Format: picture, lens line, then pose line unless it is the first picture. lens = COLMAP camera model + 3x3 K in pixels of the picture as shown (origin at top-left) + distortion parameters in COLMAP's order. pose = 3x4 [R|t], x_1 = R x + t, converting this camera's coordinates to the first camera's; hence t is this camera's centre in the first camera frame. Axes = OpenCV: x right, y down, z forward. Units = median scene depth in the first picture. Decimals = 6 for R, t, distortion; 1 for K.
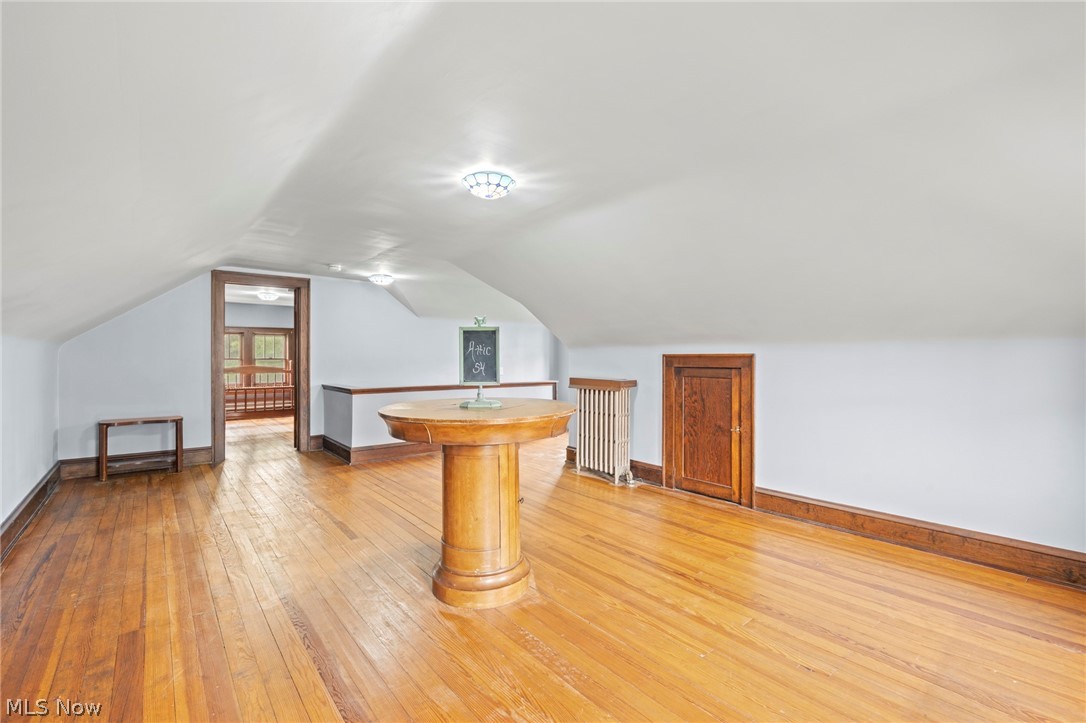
lens RADIAL K [[465.8, 0, 537.9], [0, 465.8, 360.8], [0, 0, 1]] dist [-0.000412, 0.000268]
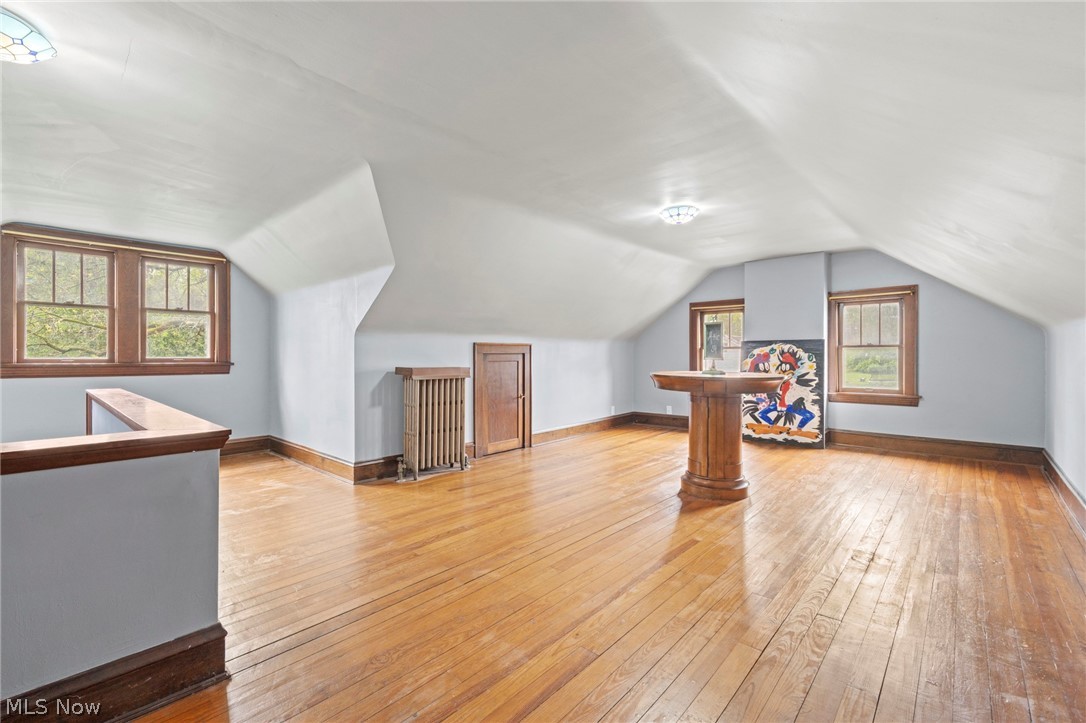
lens RADIAL K [[465.8, 0, 540.8], [0, 465.8, 356.6], [0, 0, 1]] dist [-0.000412, 0.000268]
pose [[-0.145979, -0.002636, 0.989284, -0.960811], [0.000844, 0.999996, 0.002789, 0.019683], [-0.989287, 0.001243, -0.145976, 1.107978]]
